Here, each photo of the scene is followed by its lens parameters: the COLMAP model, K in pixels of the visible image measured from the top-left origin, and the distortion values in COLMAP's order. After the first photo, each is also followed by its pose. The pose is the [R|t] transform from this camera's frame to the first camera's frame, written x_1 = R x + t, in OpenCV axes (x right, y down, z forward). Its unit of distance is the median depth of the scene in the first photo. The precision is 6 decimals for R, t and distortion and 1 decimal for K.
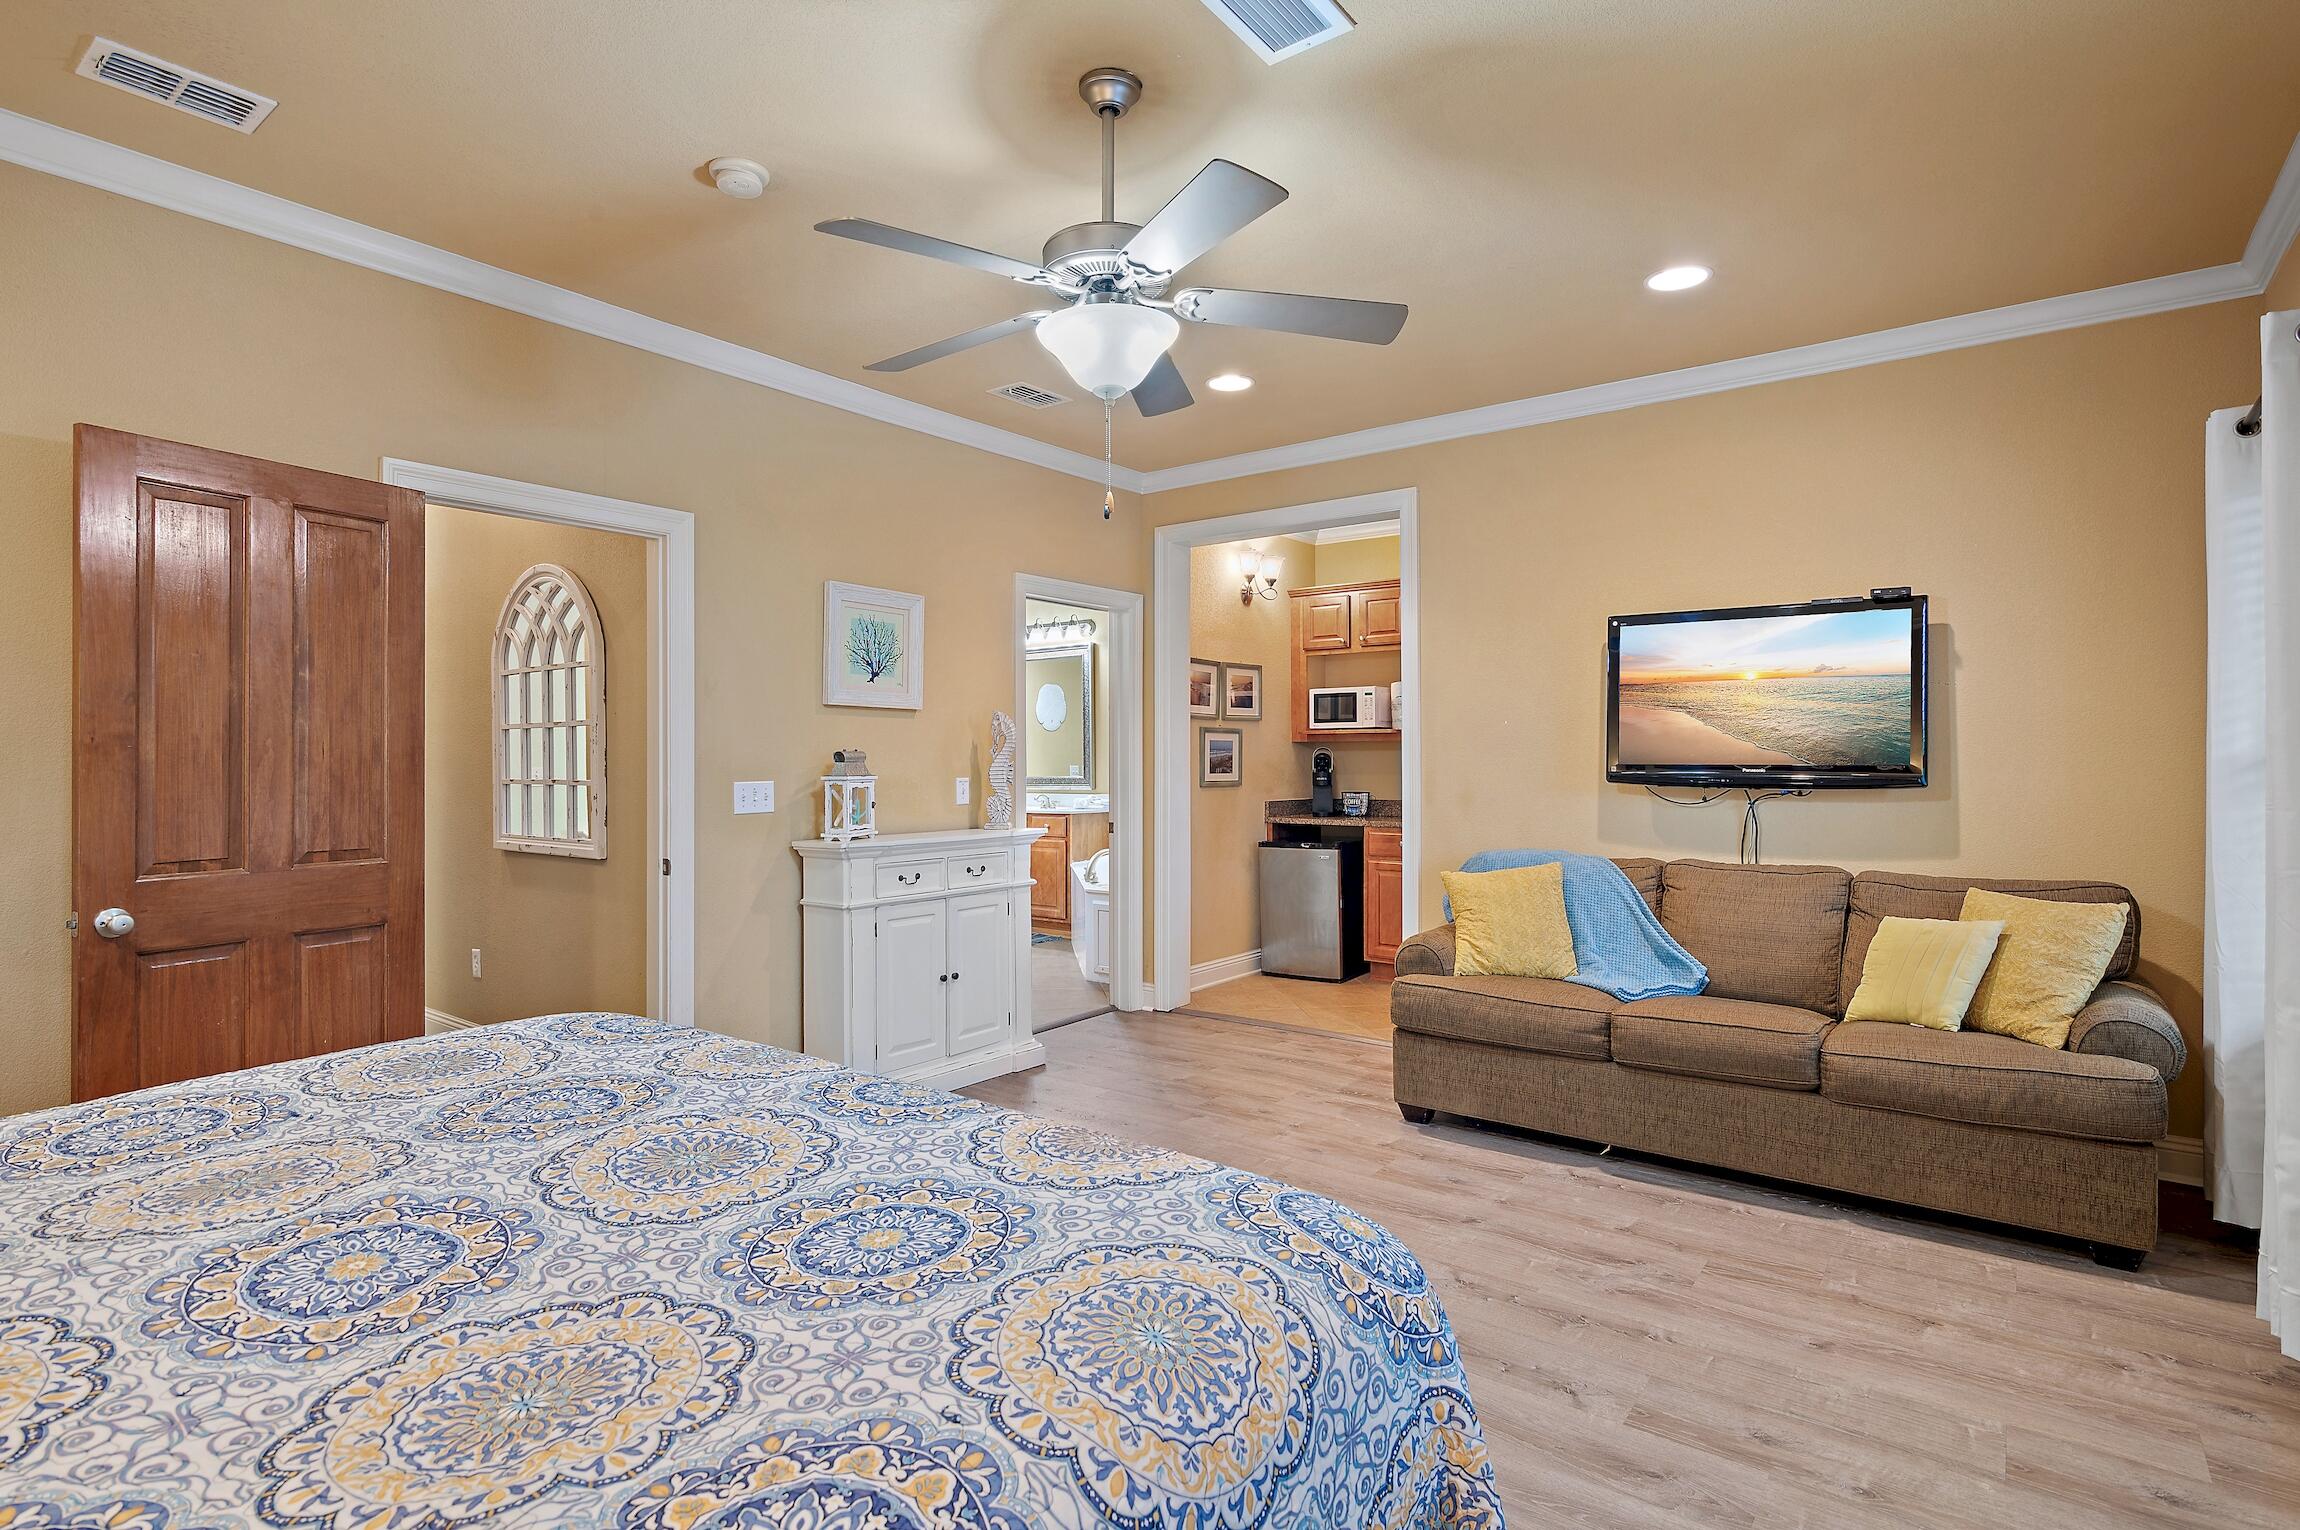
lens RADIAL K [[1121.5, 0, 1153.1], [0, 1121.5, 753.0], [0, 0, 1]] dist [-0.002254, -0.000115]
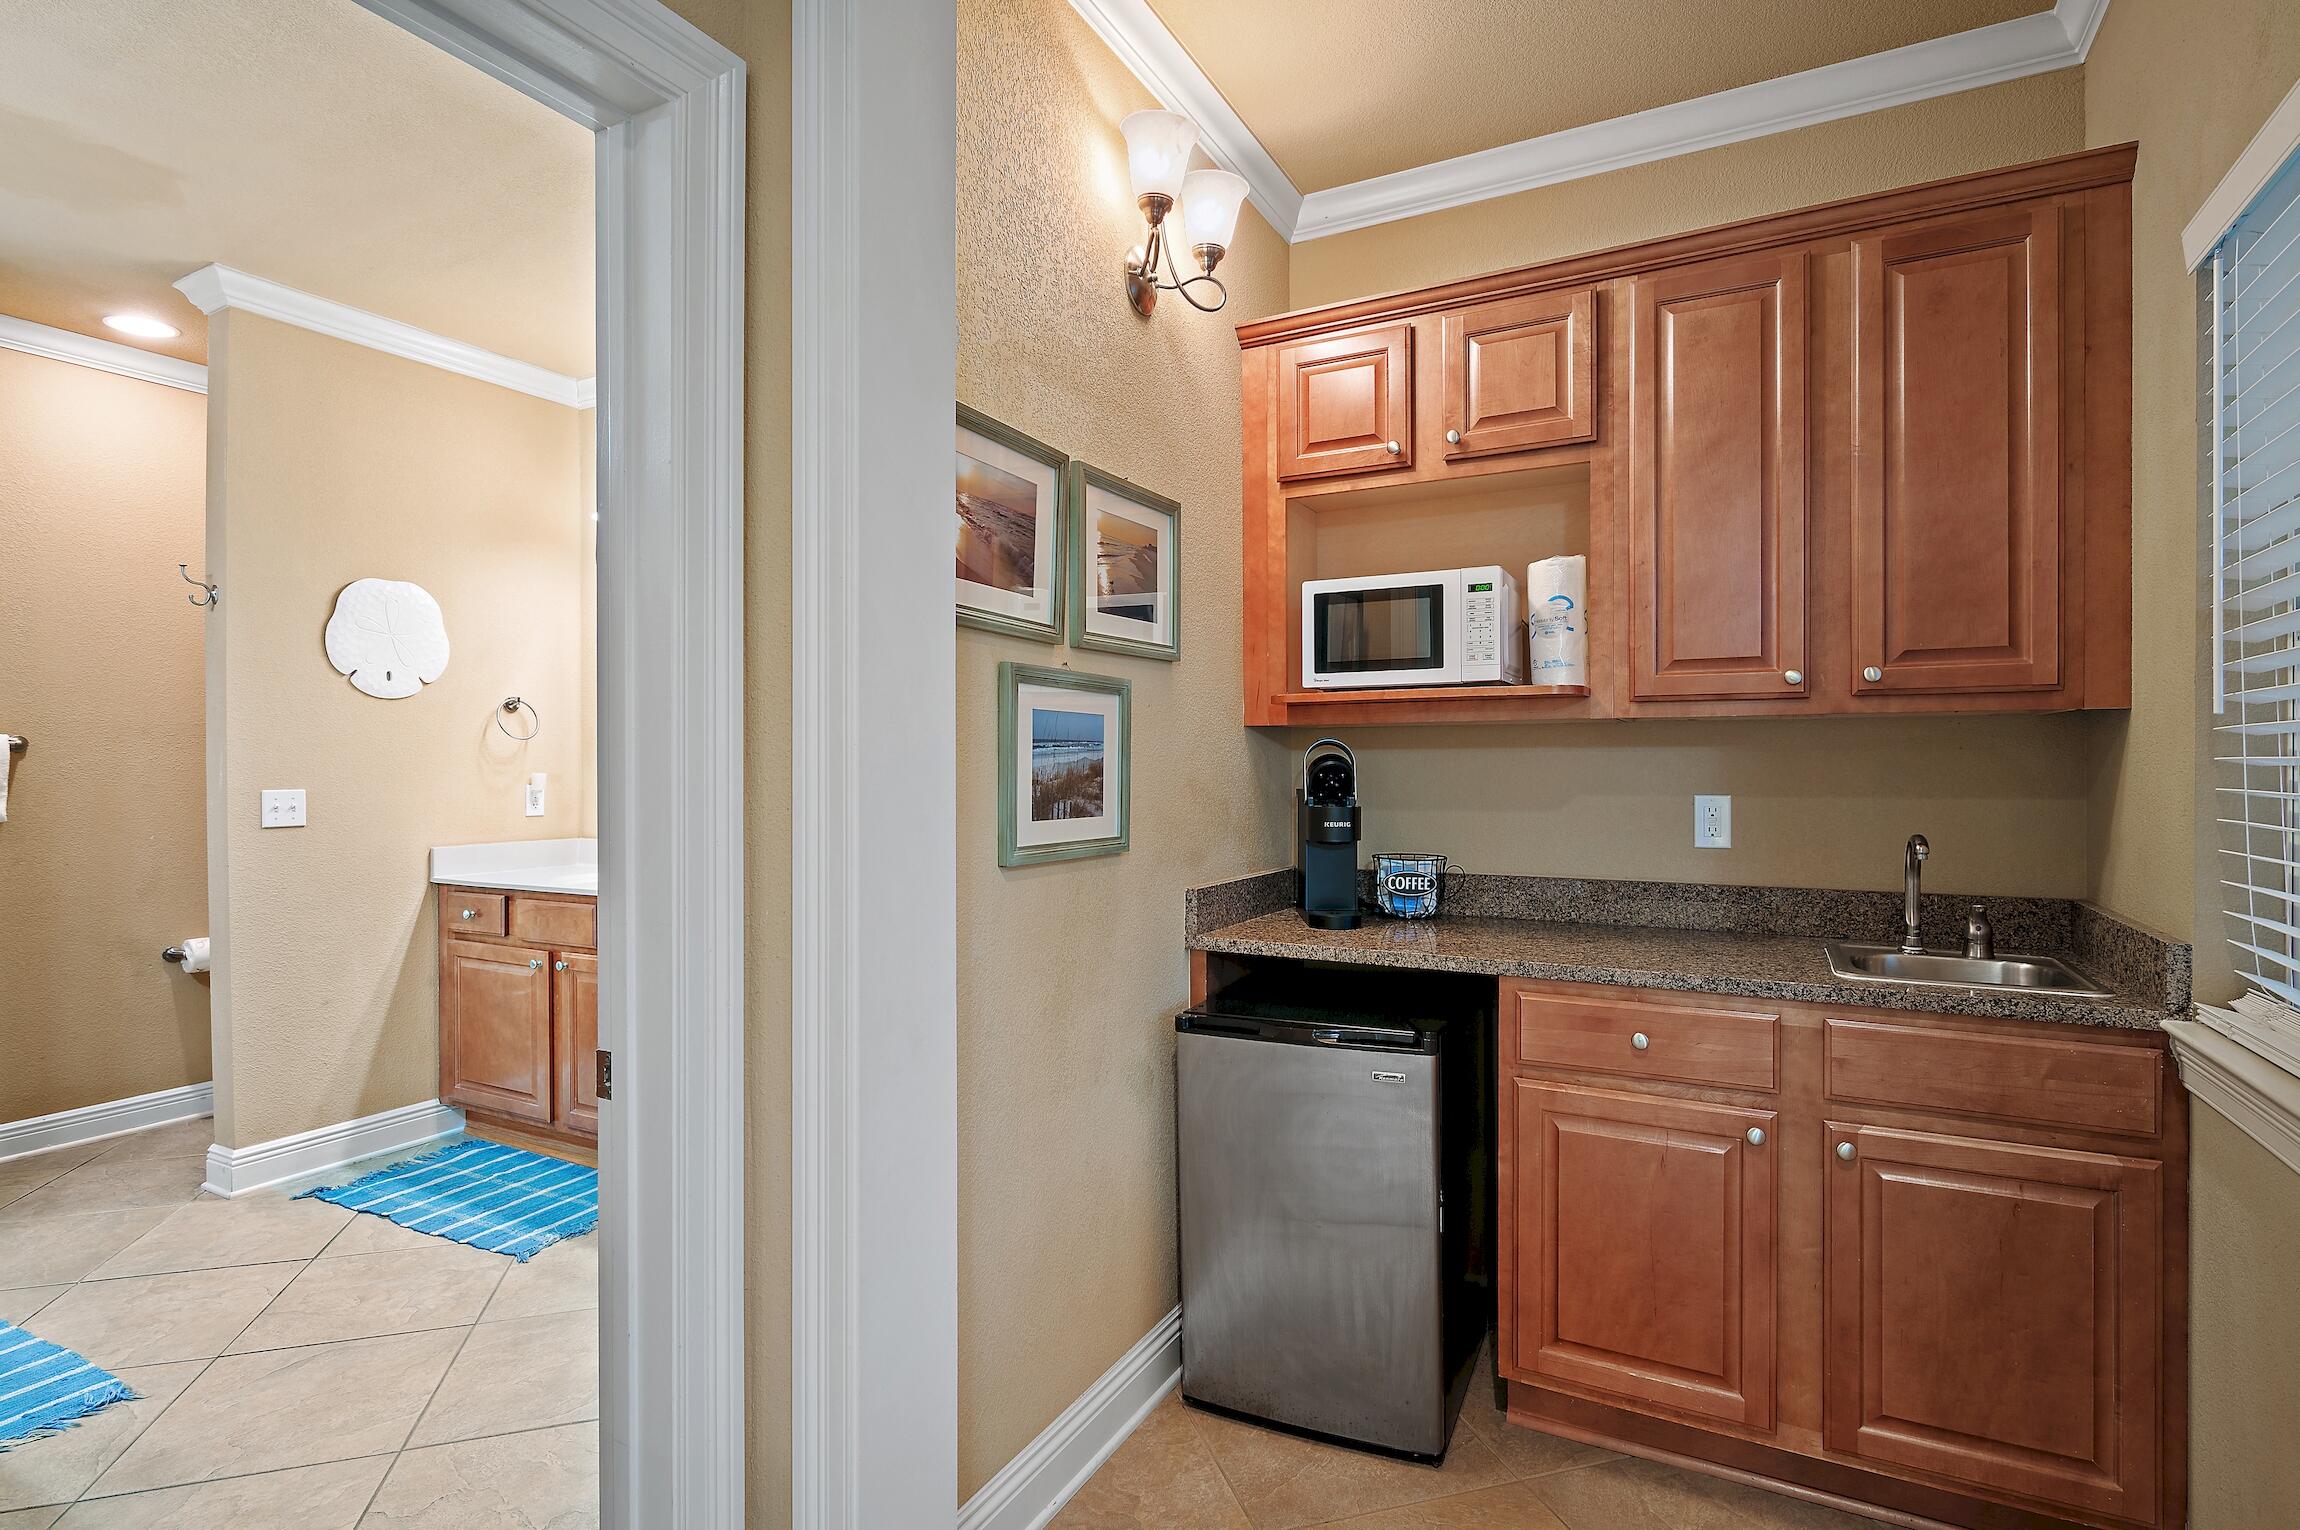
lens RADIAL K [[1121.5, 0, 1153.1], [0, 1121.5, 753.0], [0, 0, 1]] dist [-0.002254, -0.000115]
pose [[0.986022, -0.000946, 0.166611, 0.030511], [0.001945, 0.999981, -0.005836, 0.001676], [-0.166602, 0.006079, 0.986005, 0.661648]]
